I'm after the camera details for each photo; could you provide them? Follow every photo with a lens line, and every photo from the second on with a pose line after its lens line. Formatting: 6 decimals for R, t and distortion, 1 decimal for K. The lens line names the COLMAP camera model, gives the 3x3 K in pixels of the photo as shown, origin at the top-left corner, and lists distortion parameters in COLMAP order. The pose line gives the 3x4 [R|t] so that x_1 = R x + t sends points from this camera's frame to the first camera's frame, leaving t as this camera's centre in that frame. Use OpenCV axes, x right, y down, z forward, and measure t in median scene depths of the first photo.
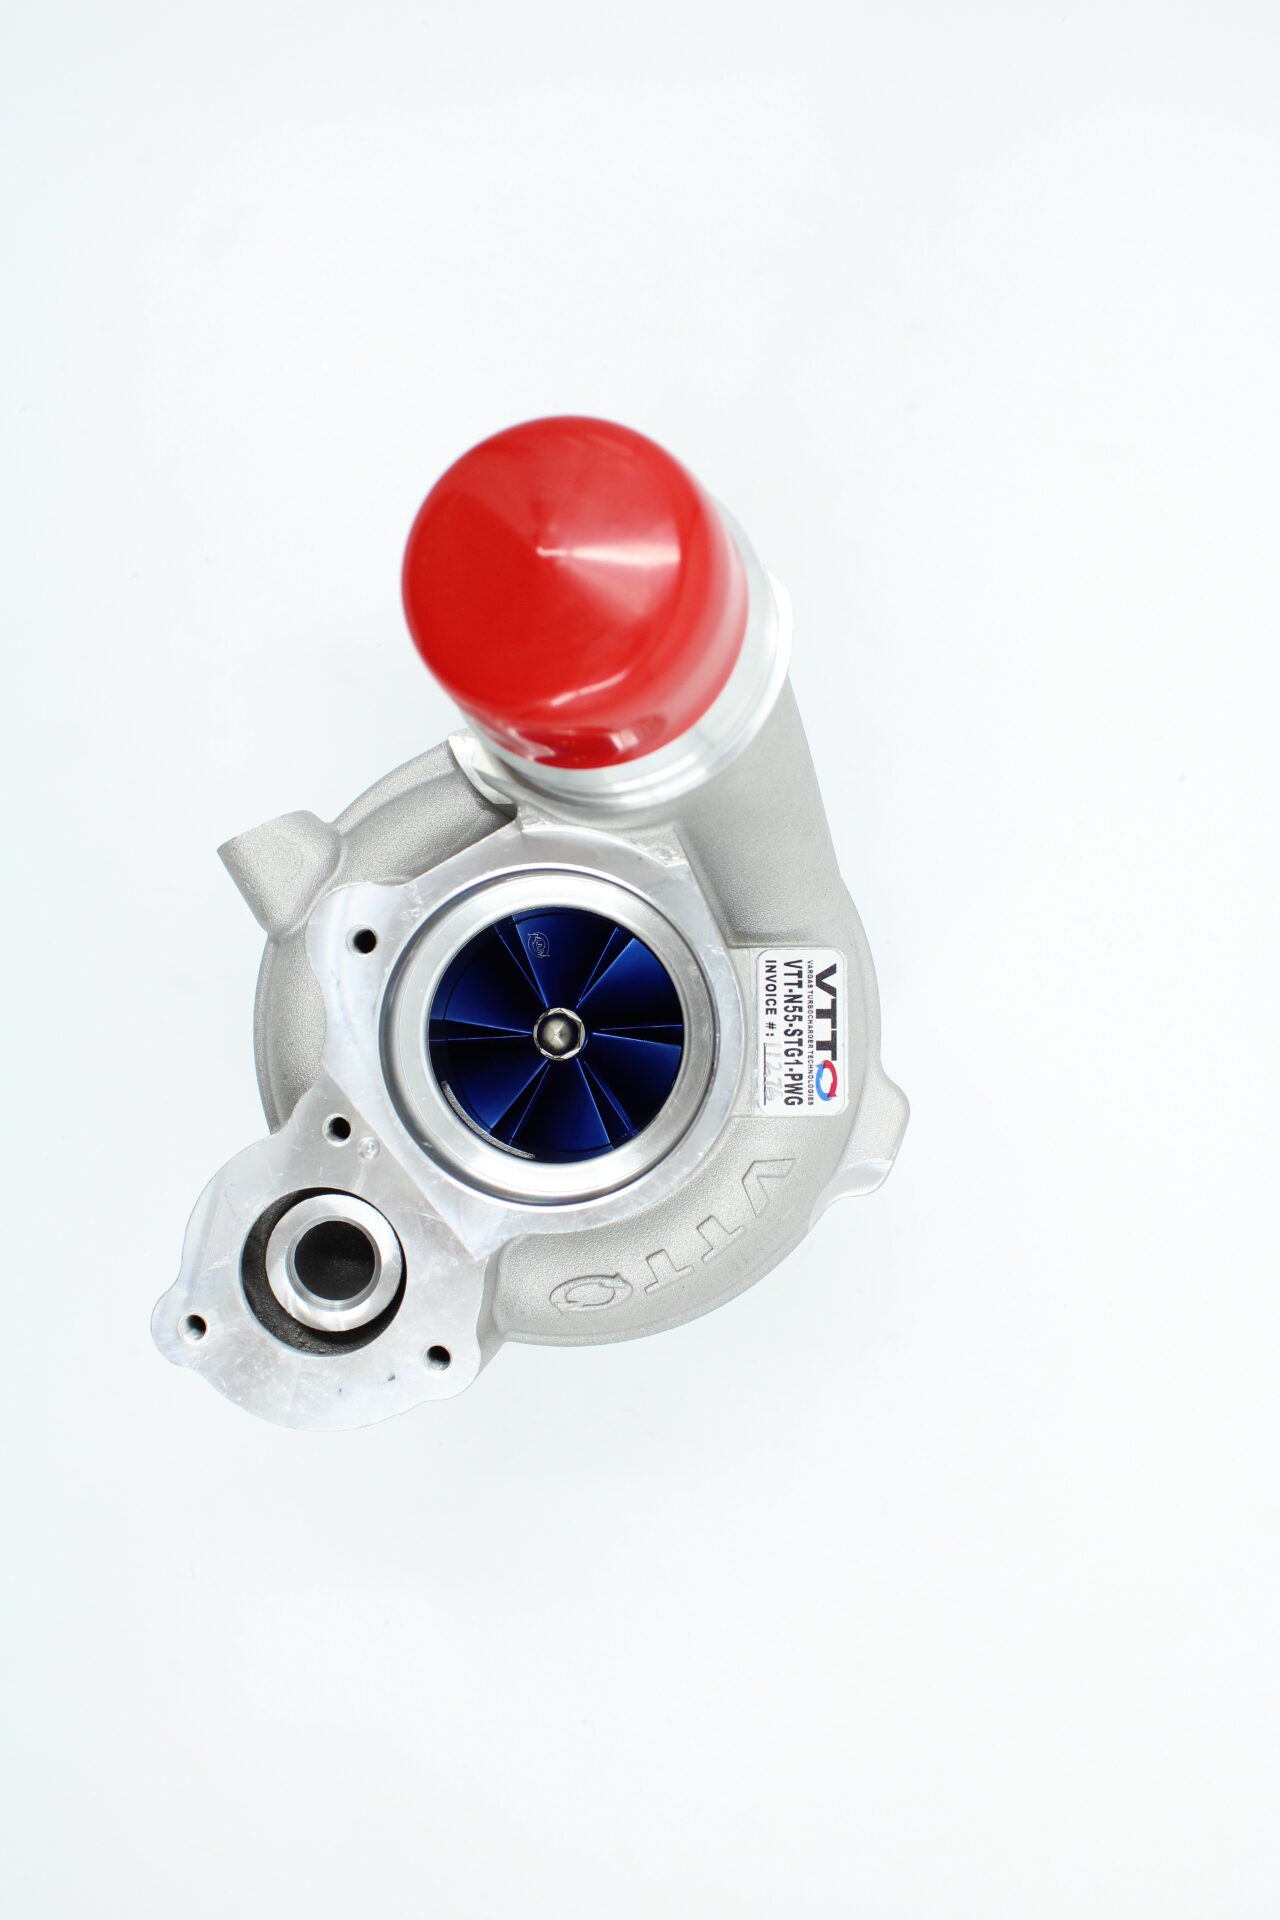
lens RADIAL K [[1805.7, 0, 645.7], [0, 1805.7, 940.7], [0, 0, 1]] dist [-0.105985, 0.000000]
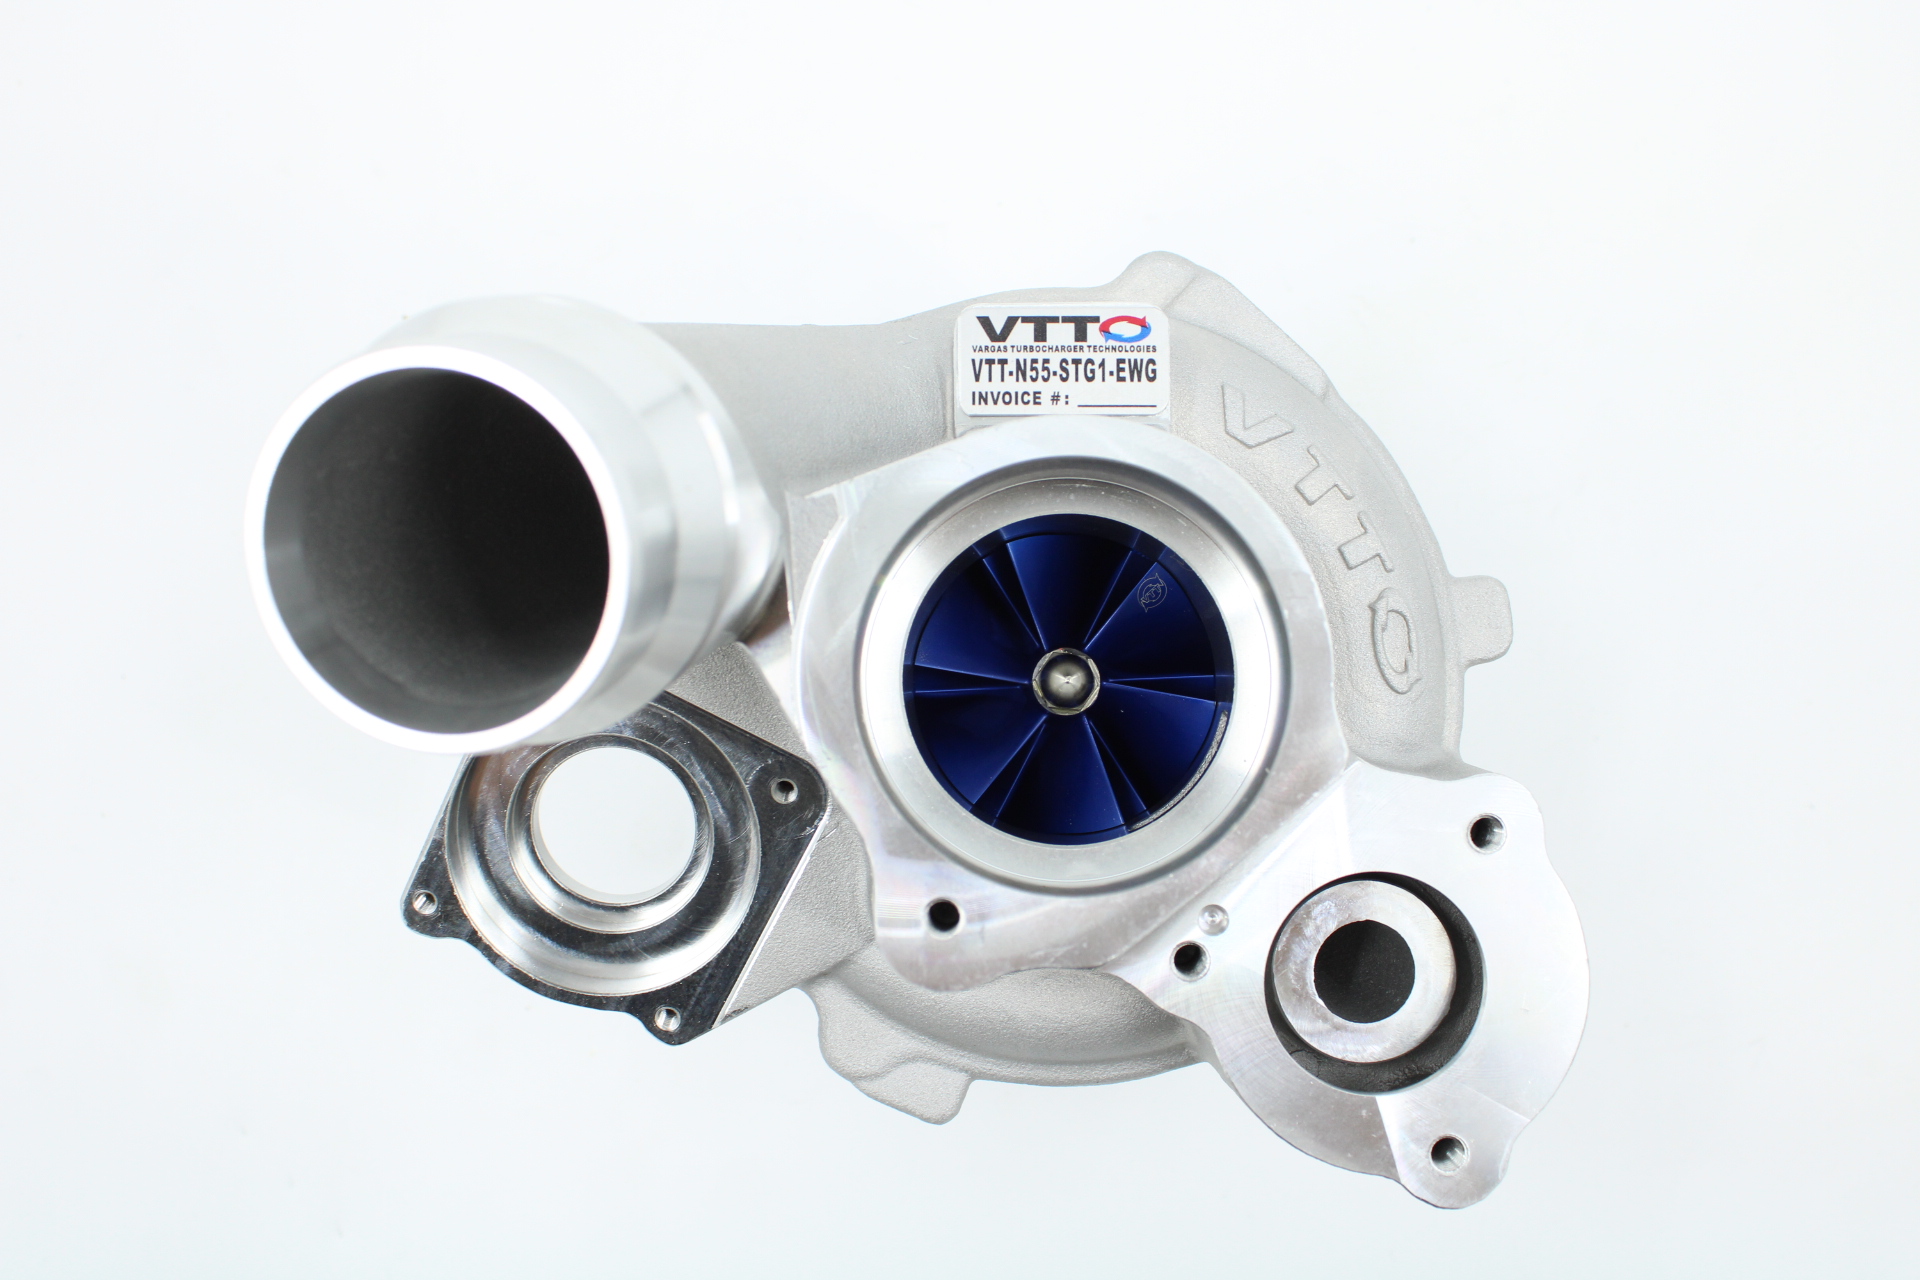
lens RADIAL K [[1805.7, 0, 984.0], [0, 1805.7, 668.0], [0, 0, 1]] dist [-0.105985, 0.000000]
pose [[0.003532, -0.996227, 0.086717, -0.115279], [0.999884, 0.004802, 0.014438, 0.005371], [-0.014800, 0.086656, 0.996128, 0.231353]]
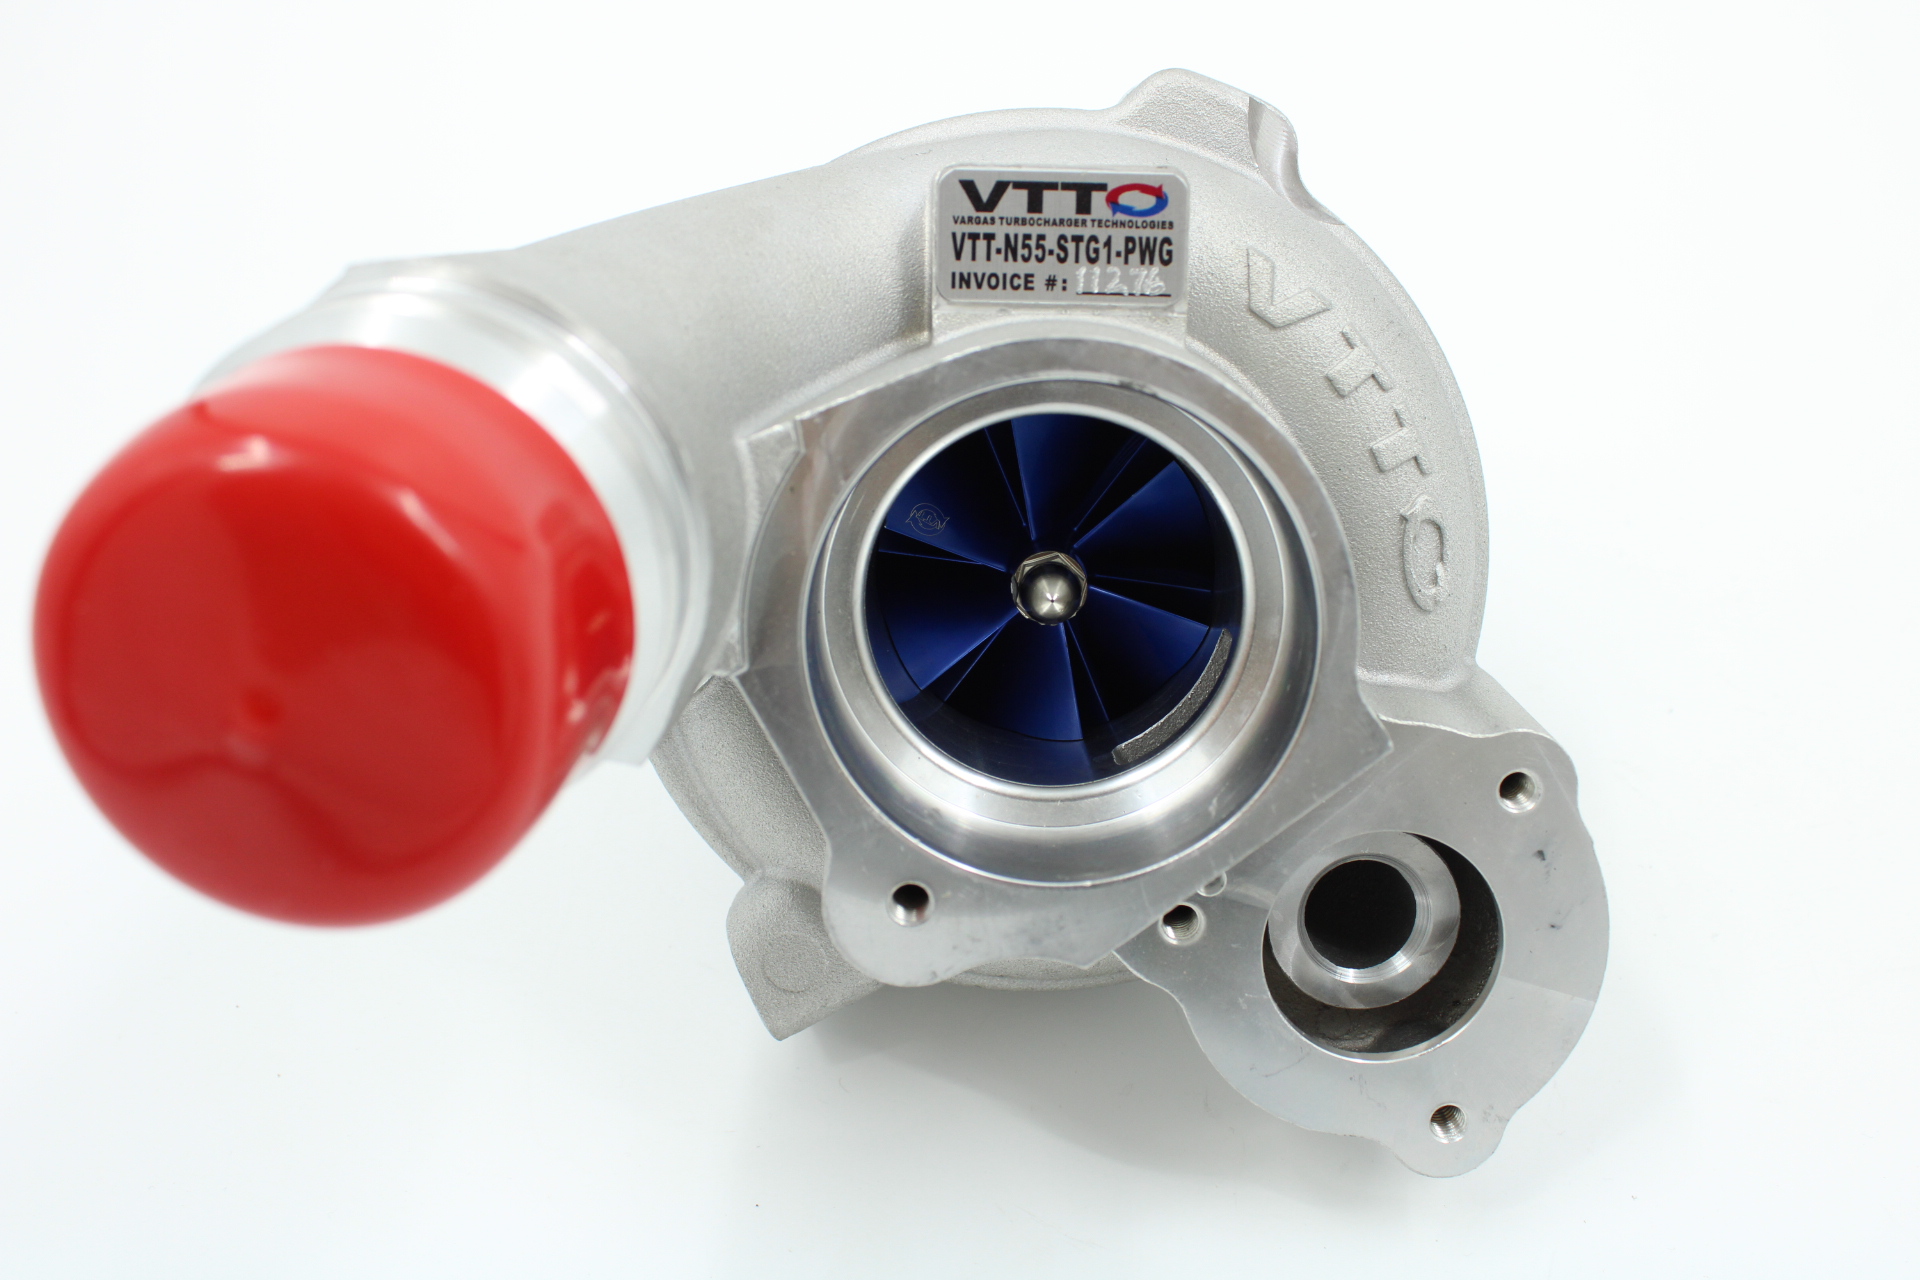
lens RADIAL K [[1805.7, 0, 928.2], [0, 1805.7, 612.9], [0, 0, 1]] dist [-0.105985, 0.000000]
pose [[0.022704, -0.987712, -0.154628, 0.050972], [0.999671, 0.020583, 0.015303, -0.005265], [-0.011932, -0.154925, 0.987854, 0.332515]]
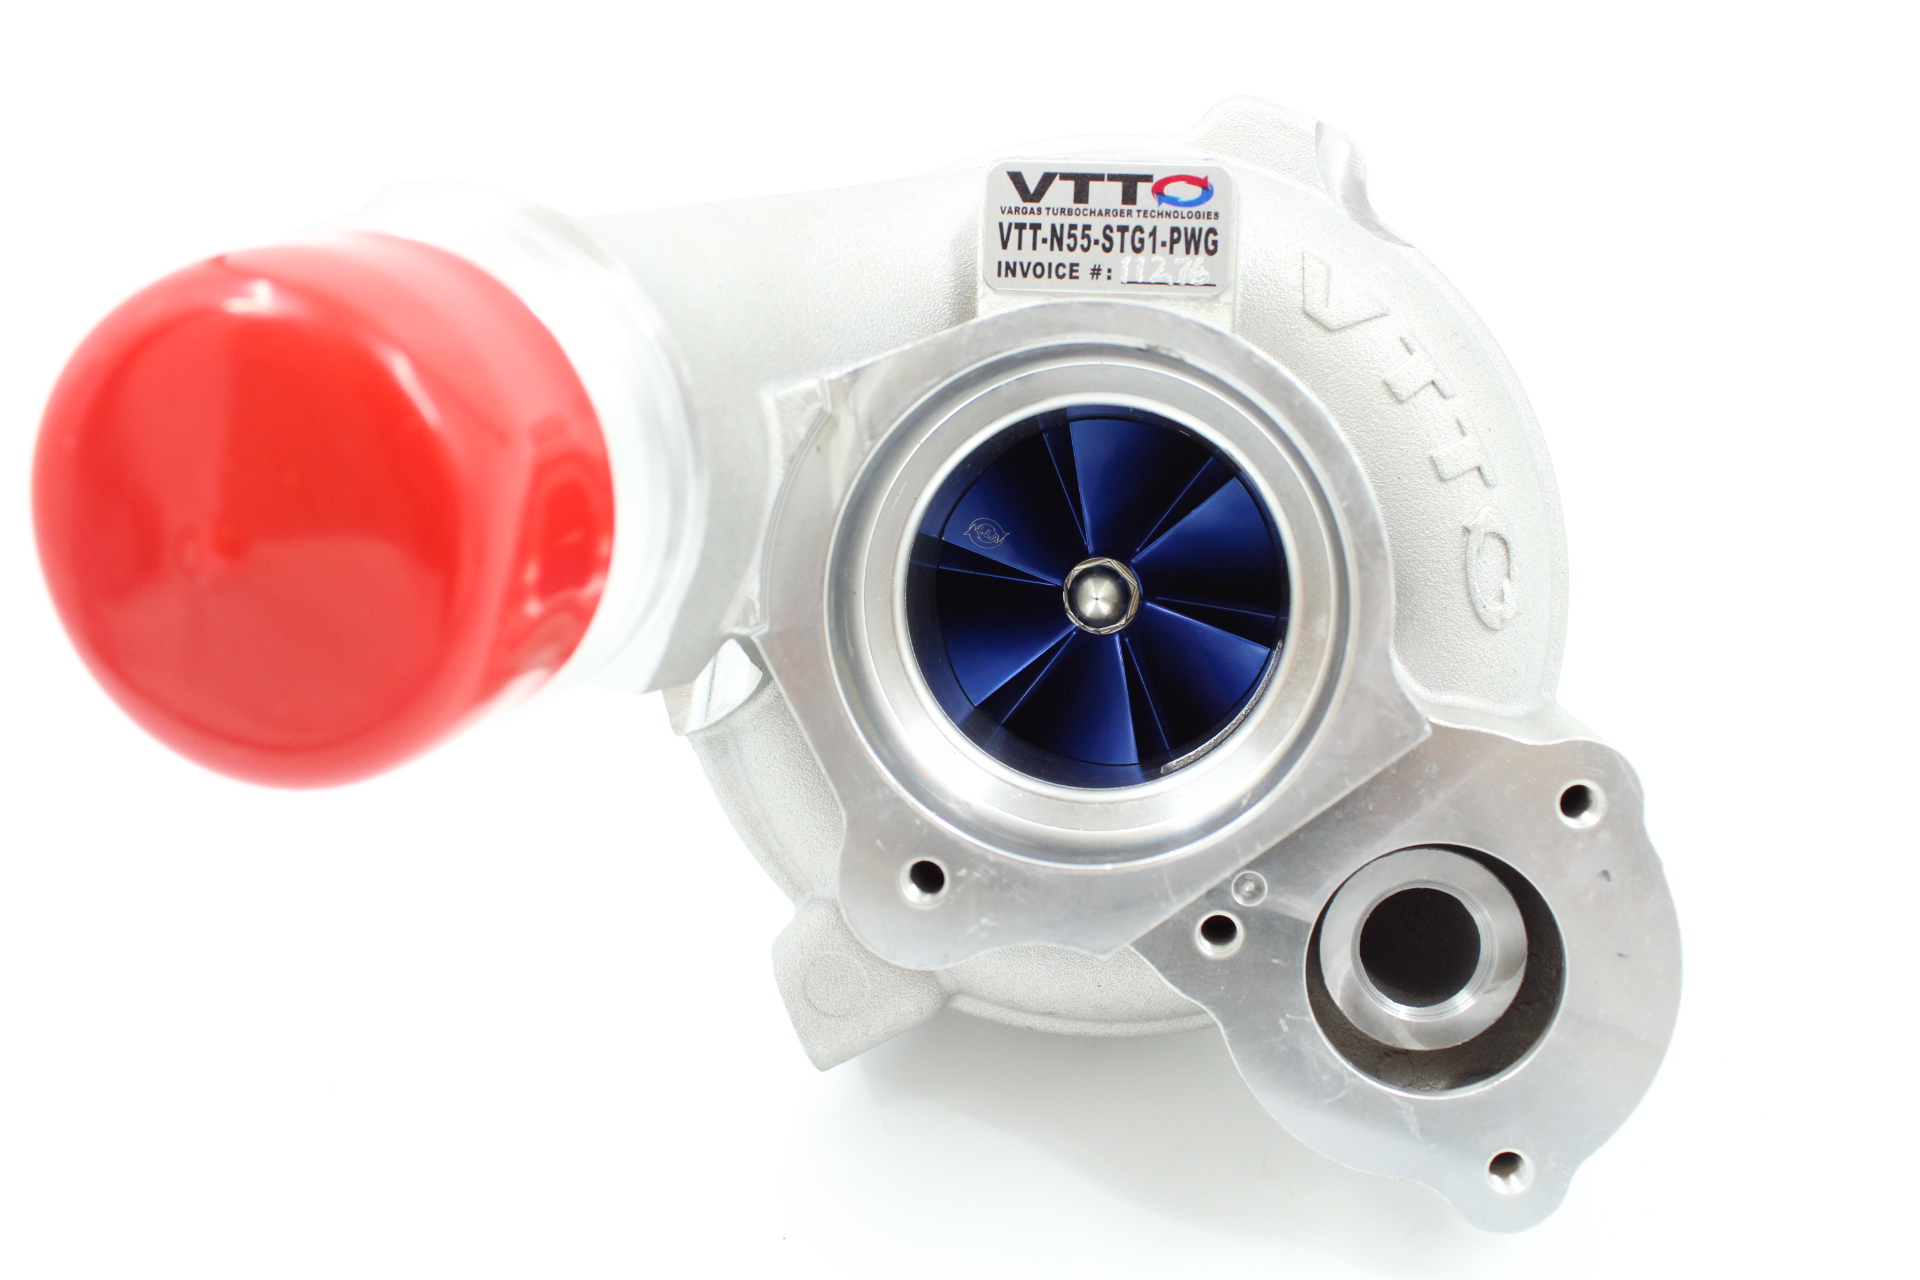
lens RADIAL K [[1805.7, 0, 950.9], [0, 1805.7, 626.6], [0, 0, 1]] dist [-0.105985, 0.000000]
pose [[0.047704, -0.998195, -0.036484, -0.038984], [0.994274, 0.050950, -0.093930, 0.062900], [0.095619, -0.031794, 0.994910, 0.334081]]
